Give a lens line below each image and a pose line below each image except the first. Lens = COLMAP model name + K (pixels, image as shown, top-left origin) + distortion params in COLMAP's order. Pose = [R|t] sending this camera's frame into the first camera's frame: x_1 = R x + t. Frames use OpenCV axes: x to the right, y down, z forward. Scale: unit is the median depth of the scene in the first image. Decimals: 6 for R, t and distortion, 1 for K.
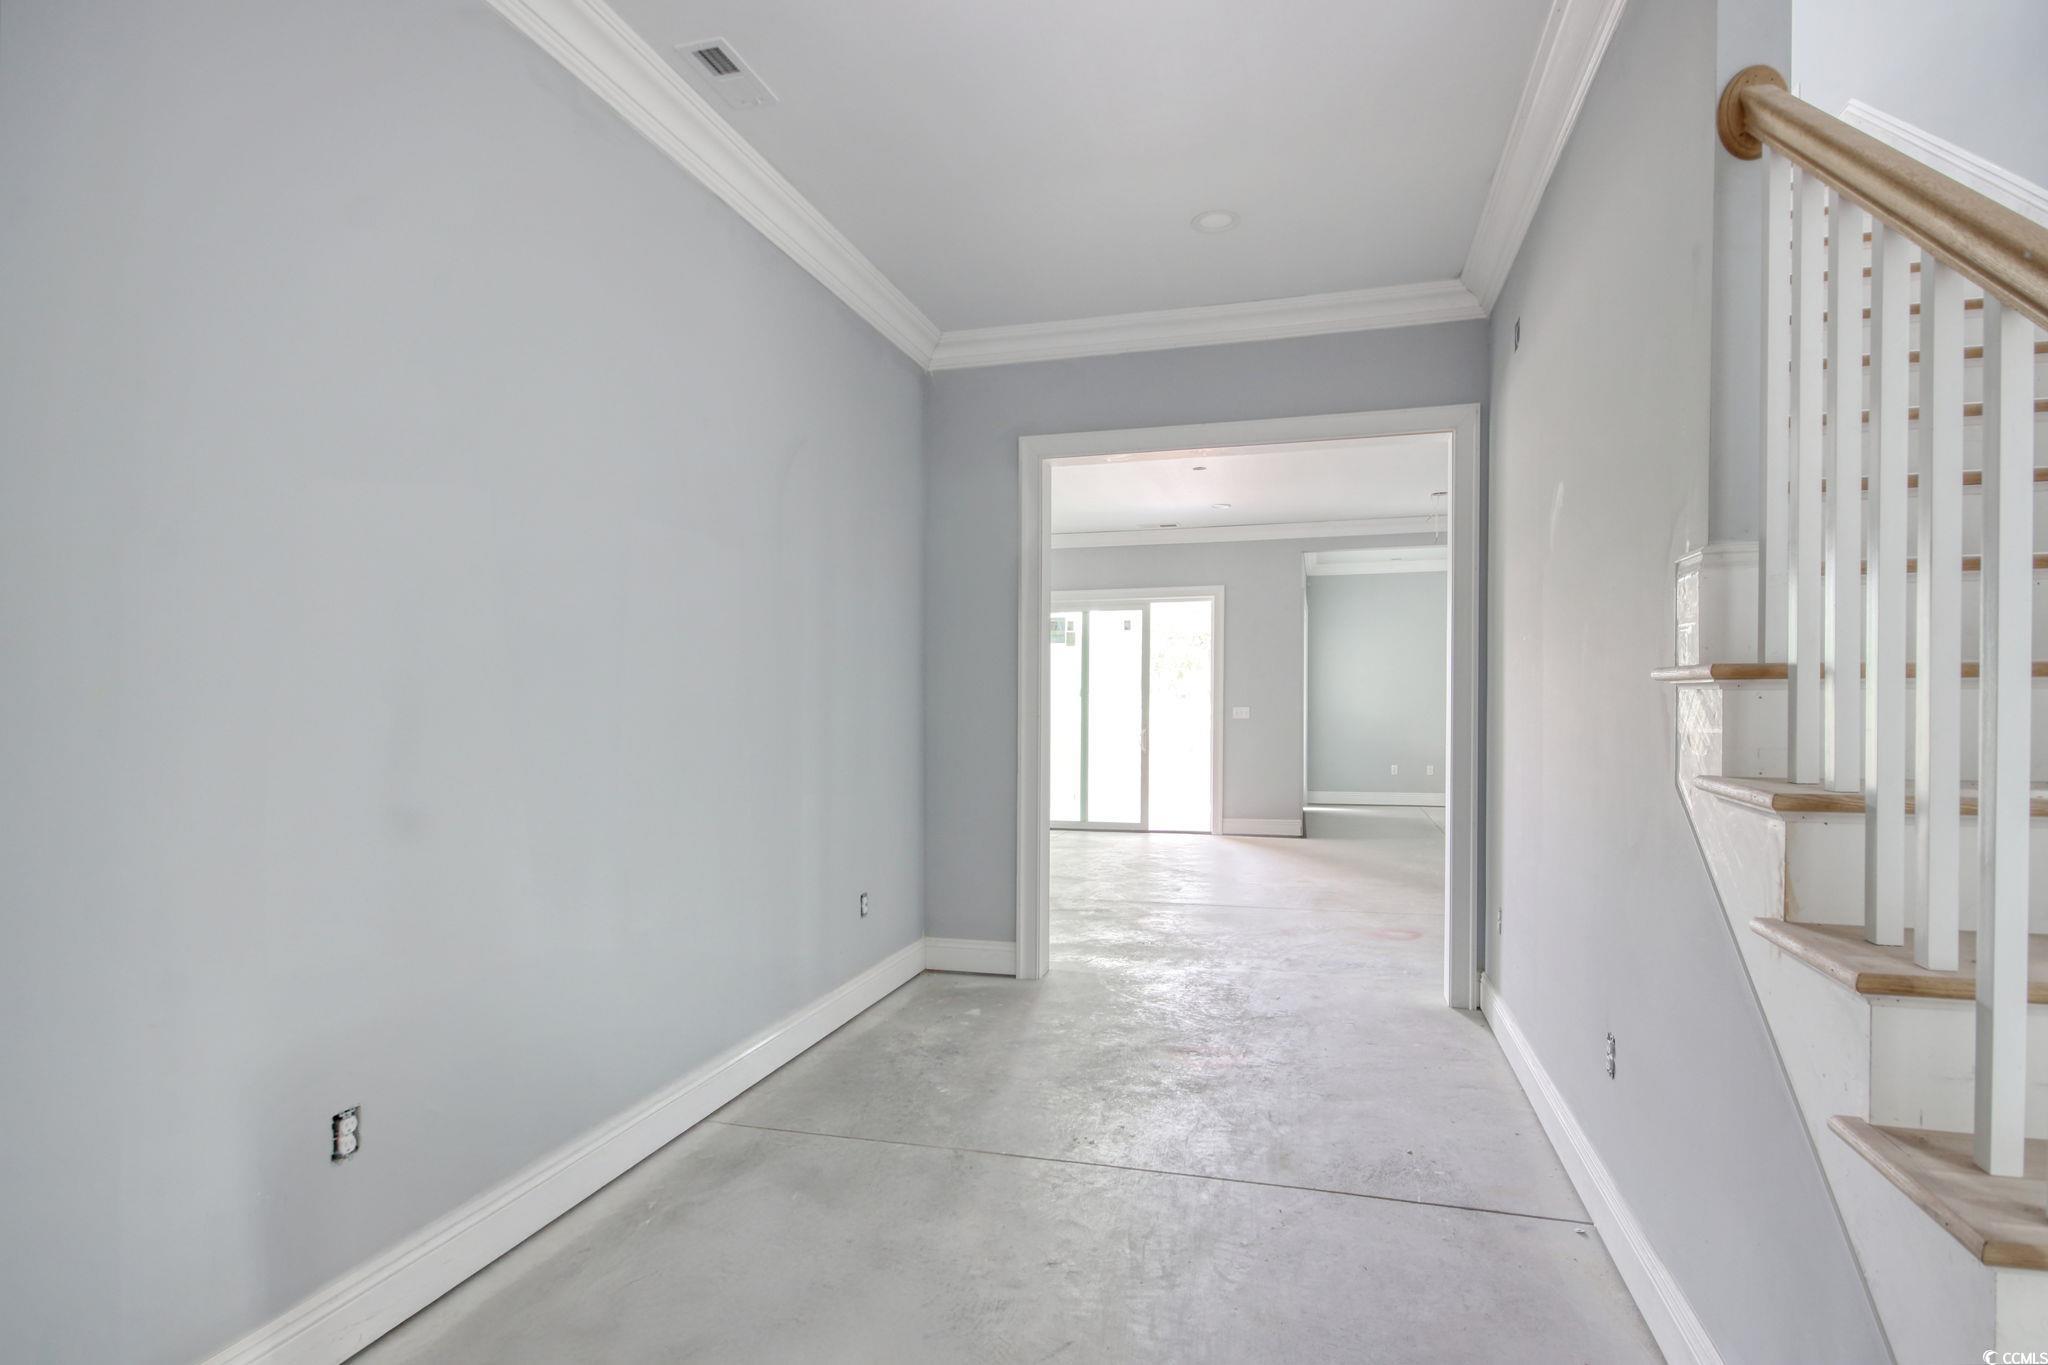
lens RADIAL K [[1047.5, 0, 1024.5], [0, 1047.5, 711.2], [0, 0, 1]] dist [0.000508, -0.000807]
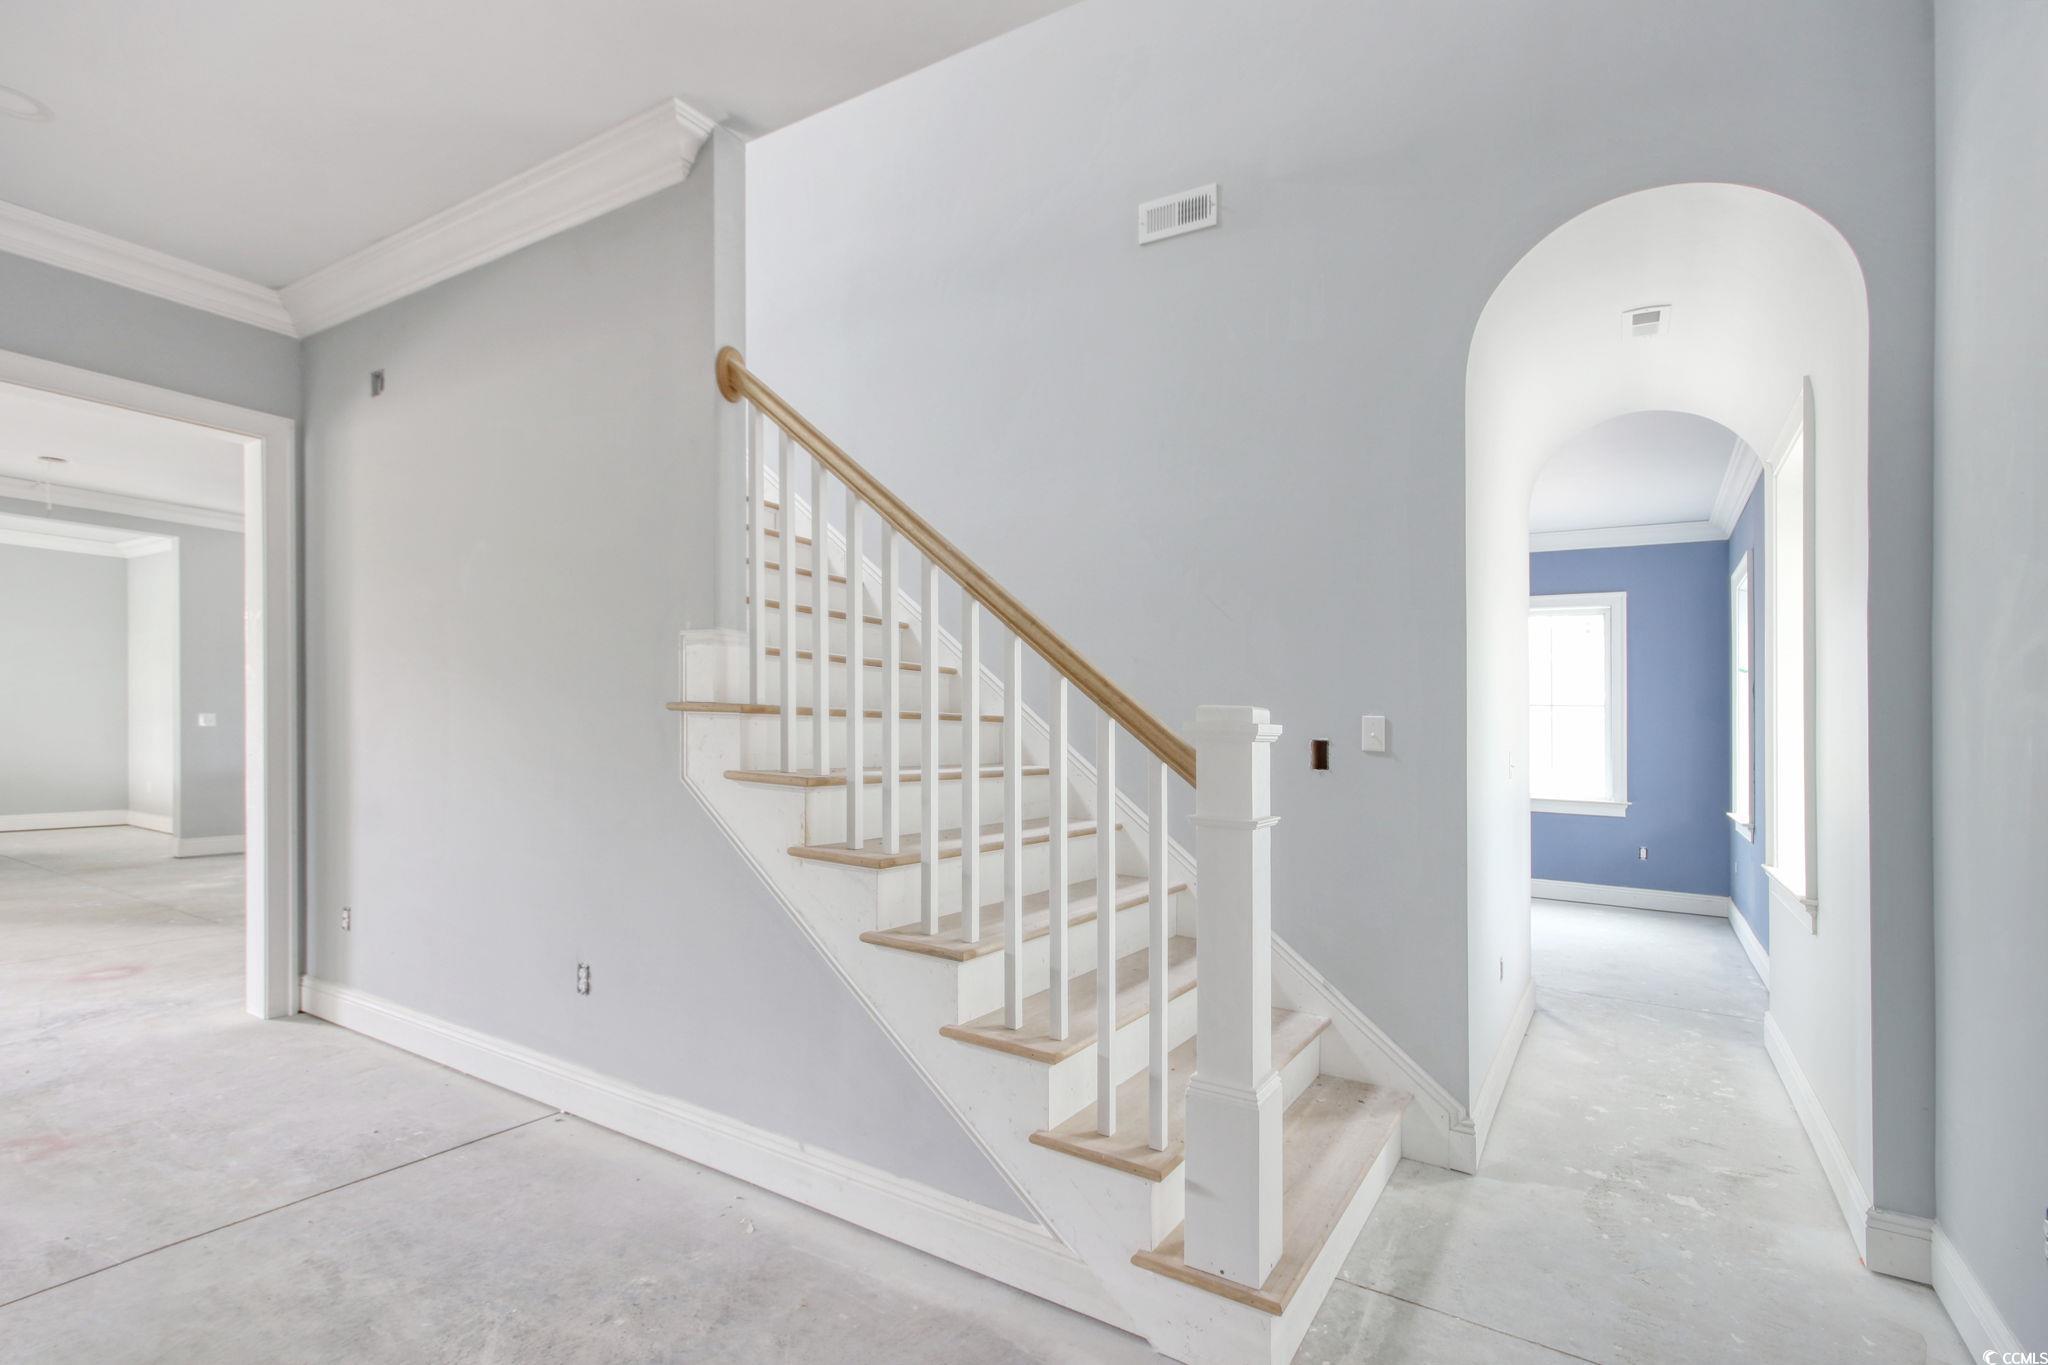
lens RADIAL K [[975.3, 0, 1024.0], [0, 975.3, 682.5], [0, 0, 1]] dist [0.002180, -0.000146]
pose [[0.280154, 0.064134, 0.957810, -0.485571], [-0.024296, 0.997920, -0.059713, 0.002418], [-0.959648, -0.006542, 0.281130, 0.083931]]
